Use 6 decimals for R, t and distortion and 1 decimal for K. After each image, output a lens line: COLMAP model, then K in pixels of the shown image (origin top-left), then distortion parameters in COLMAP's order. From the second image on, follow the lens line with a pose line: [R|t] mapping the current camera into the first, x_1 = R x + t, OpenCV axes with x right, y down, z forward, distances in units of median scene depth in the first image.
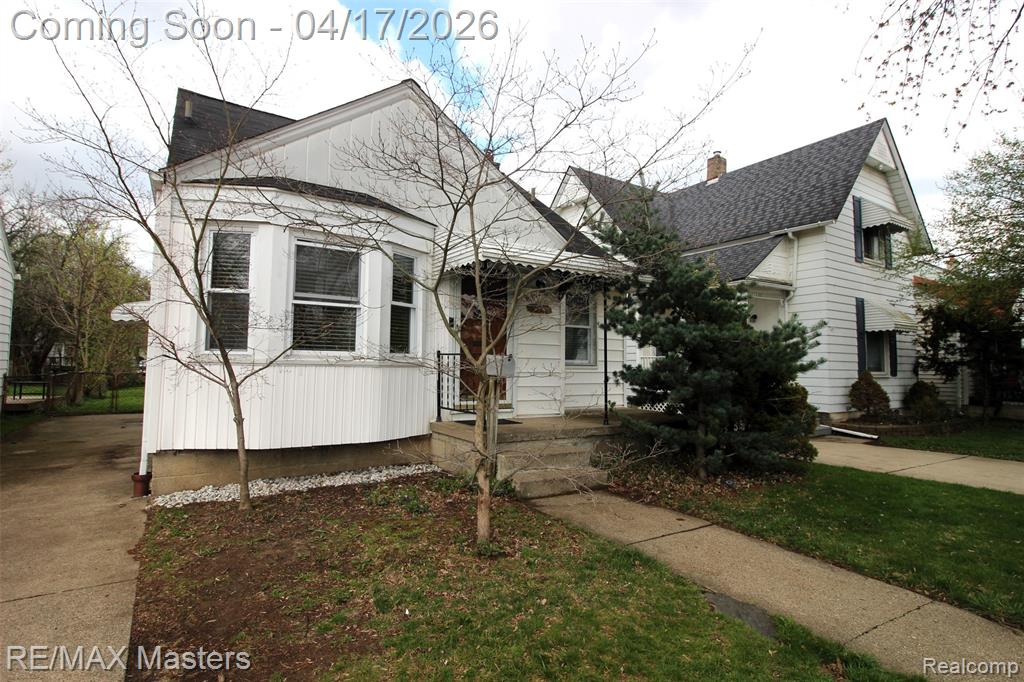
lens RADIAL K [[505.9, 0, 509.6], [0, 505.9, 338.5], [0, 0, 1]] dist [-0.005200, -0.005209]
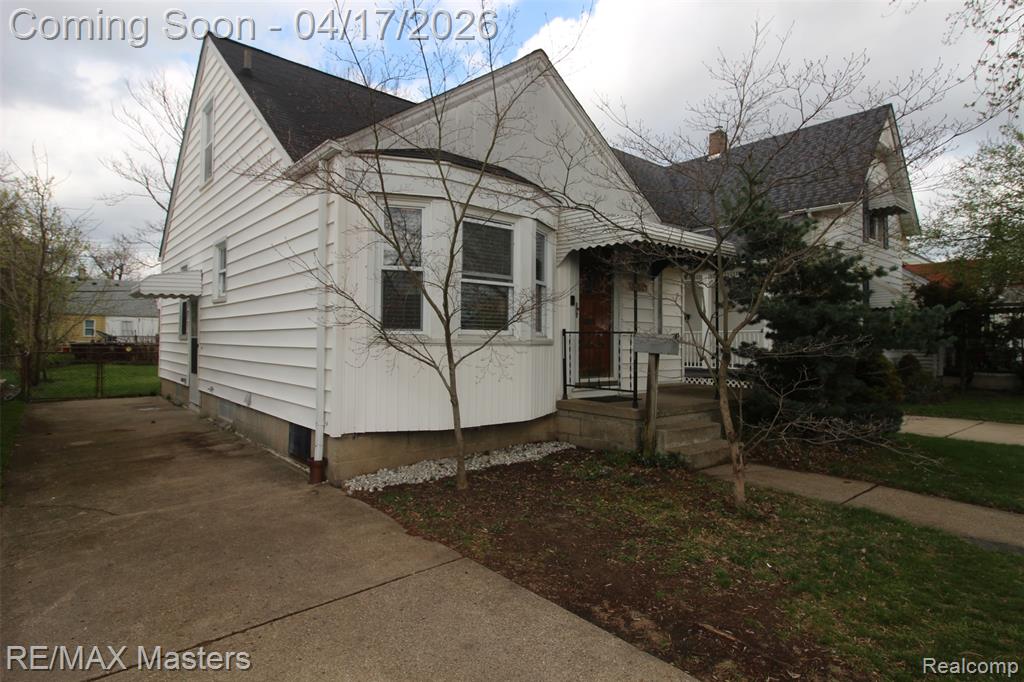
lens RADIAL K [[535.3, 0, 513.5], [0, 535.3, 336.2], [0, 0, 1]] dist [-0.002488, -0.000528]
pose [[0.990825, -0.003454, 0.135107, -0.431018], [-0.002843, 0.998920, 0.046381, -0.011354], [-0.135122, -0.046339, 0.989745, -0.038802]]
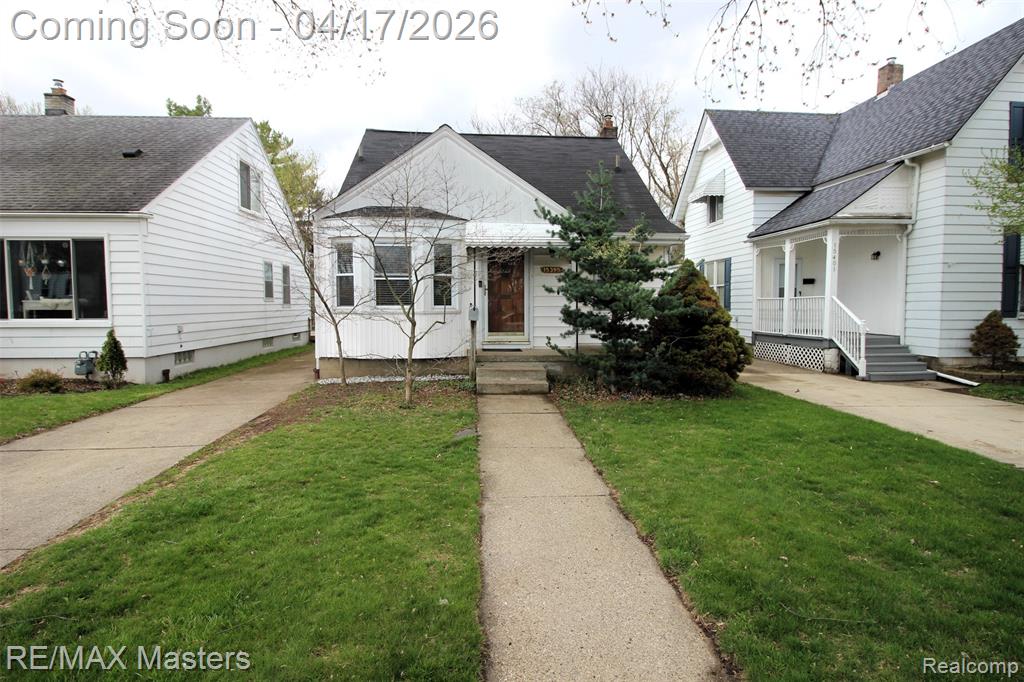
lens RADIAL K [[505.9, 0, 513.4], [0, 505.9, 334.6], [0, 0, 1]] dist [-0.005200, -0.005209]
pose [[0.883813, 0.012645, -0.467670, 0.784568], [0.039088, 0.994144, 0.100749, -0.034890], [0.466205, -0.107323, 0.878142, -0.341635]]
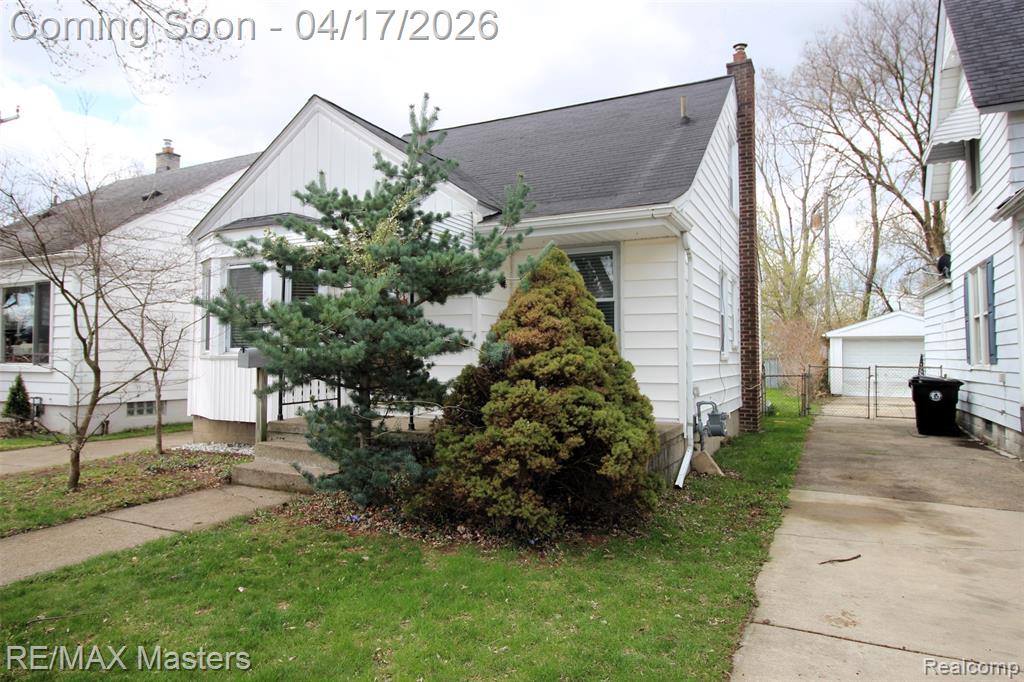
lens RADIAL K [[613.8, 0, 516.1], [0, 613.8, 339.7], [0, 0, 1]] dist [-0.002481, 0.000356]
pose [[0.534403, -0.039584, -0.844302, 1.255935], [0.052248, 0.998540, -0.013745, 0.056608], [0.843613, -0.036768, 0.535691, 0.712783]]
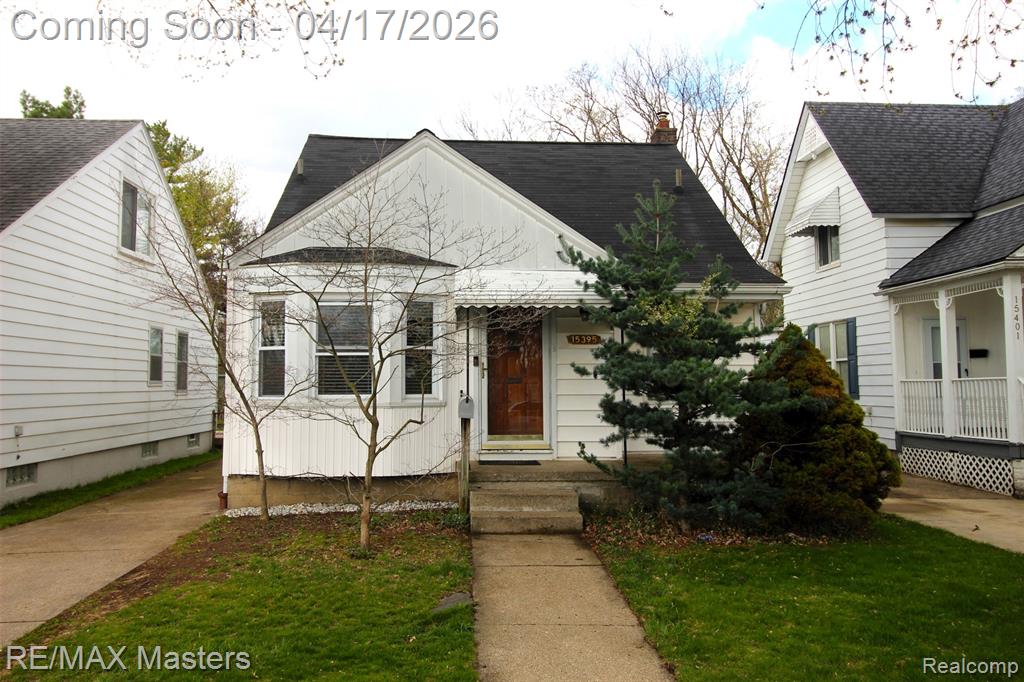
lens RADIAL K [[769.4, 0, 510.6], [0, 769.4, 338.6], [0, 0, 1]] dist [0.002371, -0.000530]
pose [[0.875938, -0.048194, -0.480010, 0.776997], [0.043202, 0.998836, -0.021448, -0.047564], [0.480485, -0.001950, 0.877001, -0.341038]]
